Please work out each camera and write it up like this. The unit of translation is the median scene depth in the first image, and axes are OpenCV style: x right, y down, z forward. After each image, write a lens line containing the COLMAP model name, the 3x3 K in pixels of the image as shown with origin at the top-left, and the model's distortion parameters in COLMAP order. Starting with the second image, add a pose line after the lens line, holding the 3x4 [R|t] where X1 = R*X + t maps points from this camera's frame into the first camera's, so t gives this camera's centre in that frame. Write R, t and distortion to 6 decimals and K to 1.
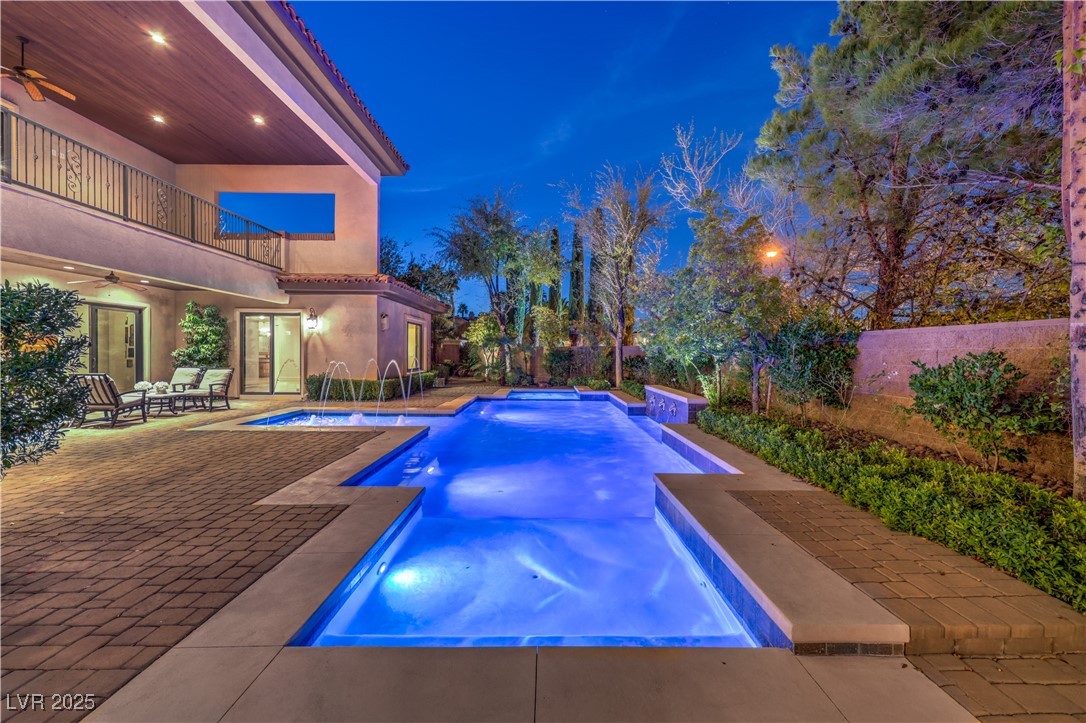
lens RADIAL K [[446.5, 0, 543.0], [0, 446.5, 361.5], [0, 0, 1]] dist [0.000138, 0.000022]
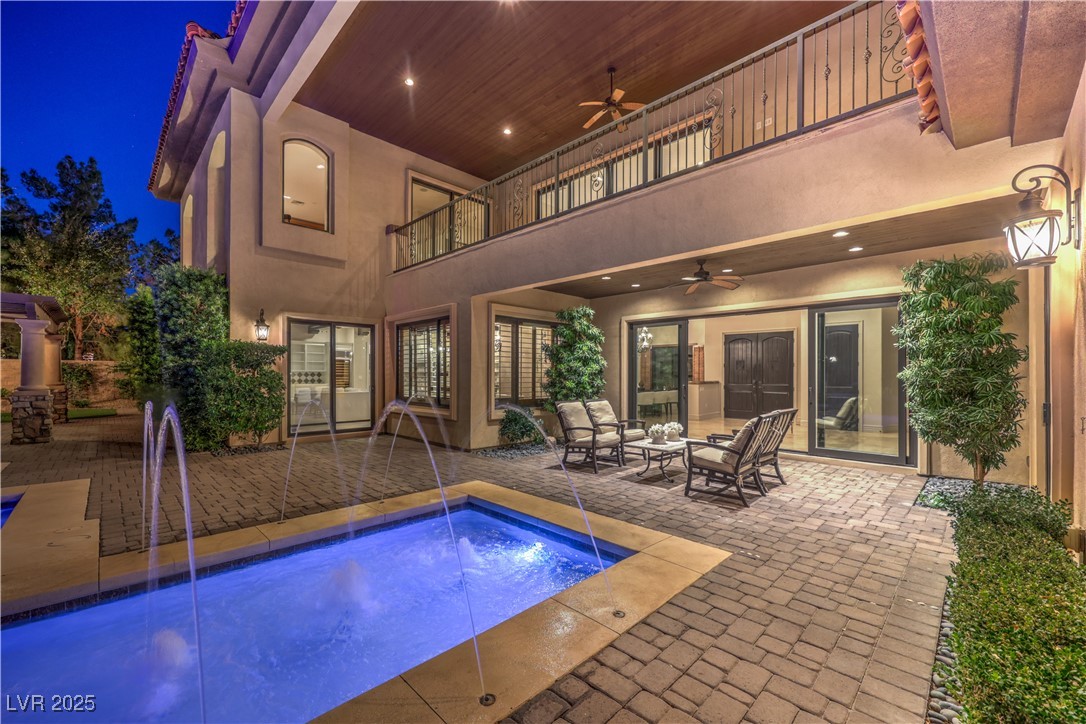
lens RADIAL K [[441.1, 0, 541.1], [0, 441.1, 374.3], [0, 0, 1]] dist [-0.000556, -0.000189]
pose [[-0.707647, -0.010669, -0.706486, -0.246744], [-0.019260, 0.999806, 0.004194, -0.022272], [0.706304, 0.016575, -0.707715, 1.134046]]
